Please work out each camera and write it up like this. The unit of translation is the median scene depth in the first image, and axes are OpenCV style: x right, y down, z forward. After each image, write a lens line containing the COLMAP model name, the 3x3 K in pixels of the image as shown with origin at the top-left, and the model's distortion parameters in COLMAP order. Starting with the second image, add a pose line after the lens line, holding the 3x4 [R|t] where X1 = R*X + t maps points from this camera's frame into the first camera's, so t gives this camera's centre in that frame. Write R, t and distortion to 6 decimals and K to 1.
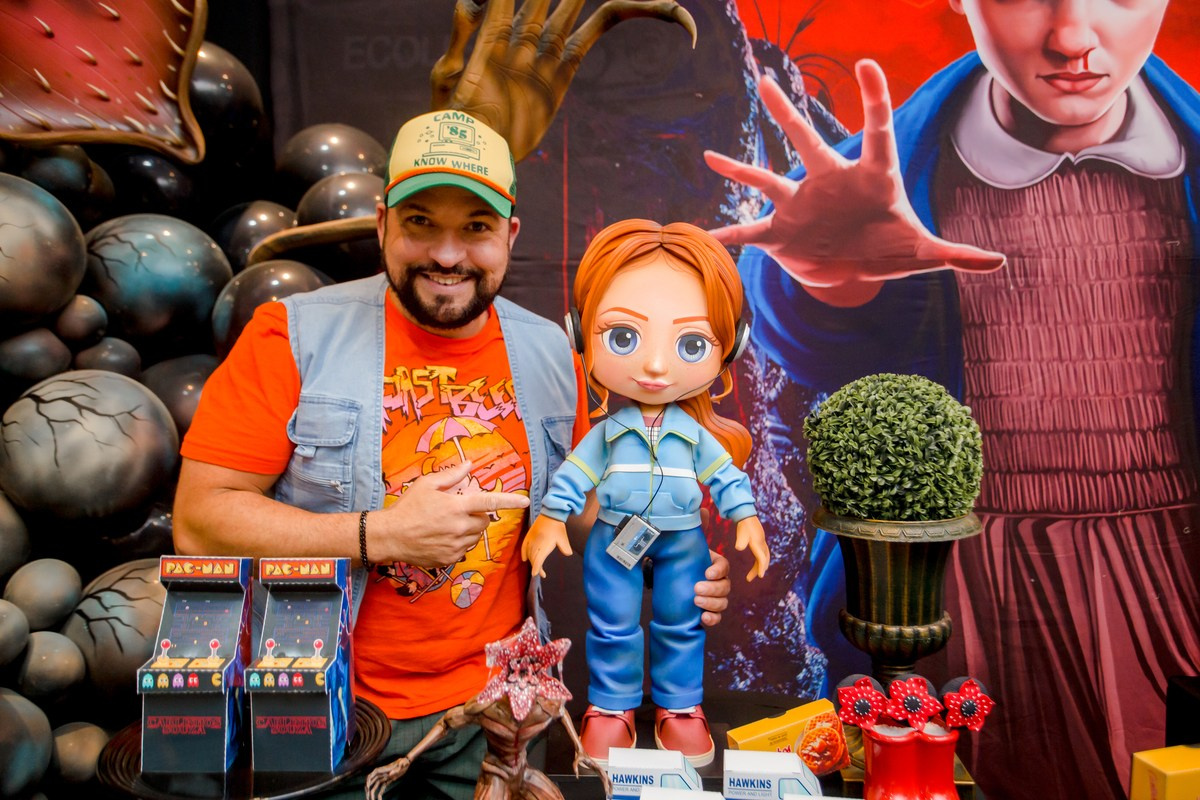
lens RADIAL K [[899.5, 0, 597.4], [0, 899.5, 397.8], [0, 0, 1]] dist [-0.030536, 0.051069]
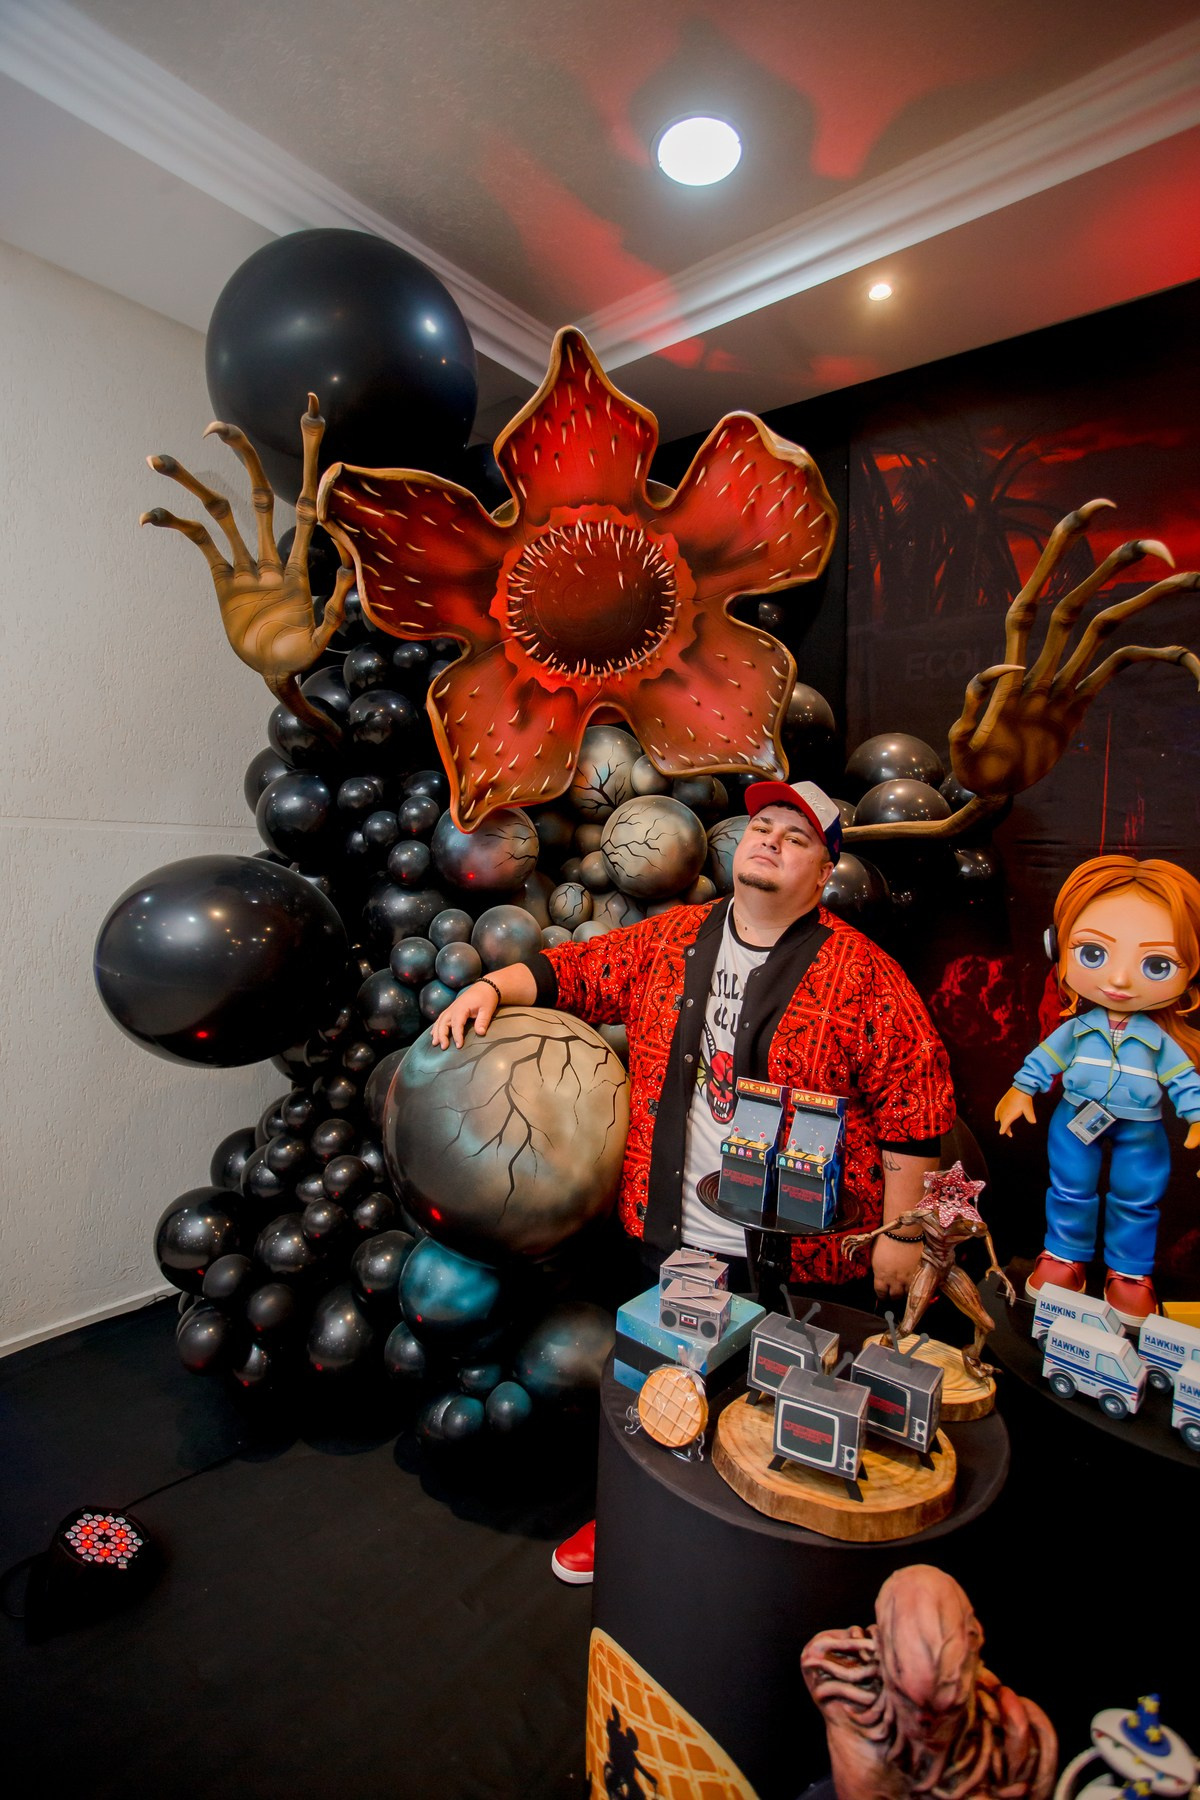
lens RADIAL K [[863.4, 0, 594.6], [0, 863.4, 895.1], [0, 0, 1]] dist [-0.064243, 0.023221]
pose [[0.803308, 0.054995, -0.593020, 0.115332], [-0.073314, 0.997286, -0.006826, -0.063170], [0.591035, 0.048960, 0.805159, -0.229482]]
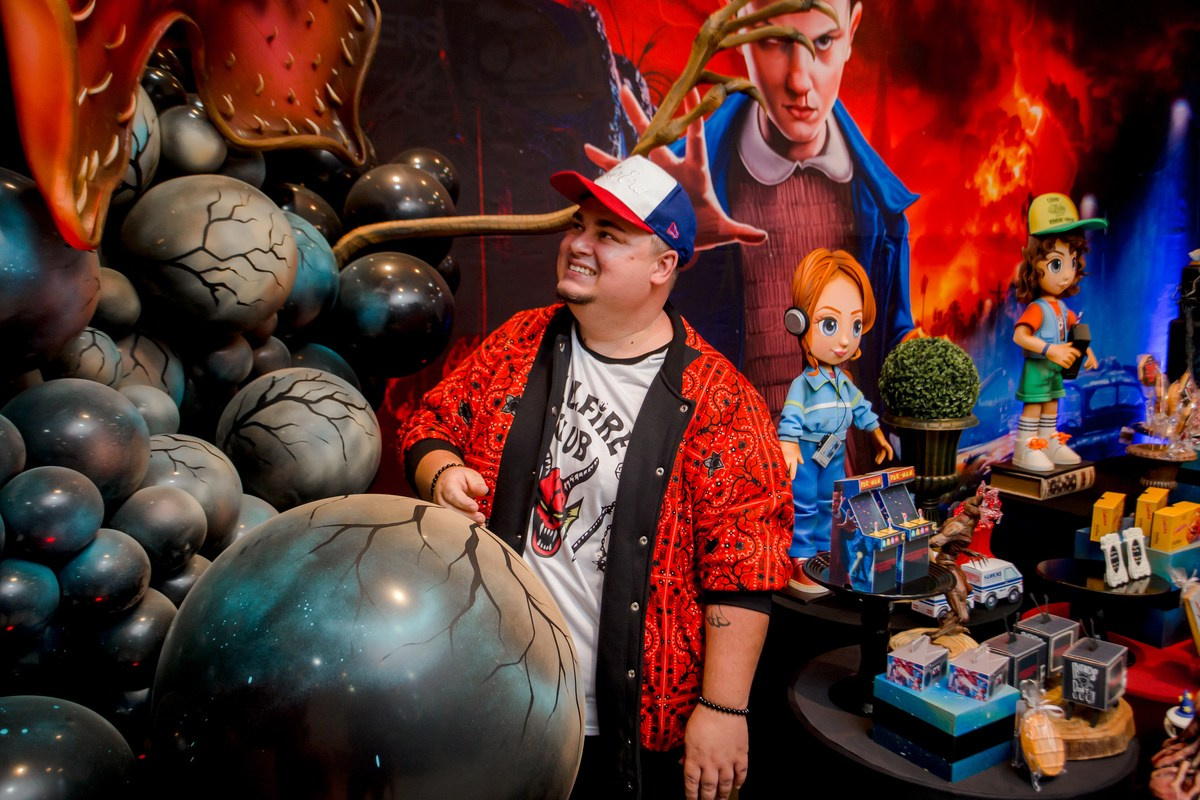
lens RADIAL K [[956.8, 0, 600.8], [0, 956.8, 407.7], [0, 0, 1]] dist [-0.044110, 0.074034]
pose [[0.806784, -0.103710, 0.581673, -0.933343], [0.047259, 0.992647, 0.111437, -0.092375], [-0.588953, -0.062416, 0.805754, -0.103675]]
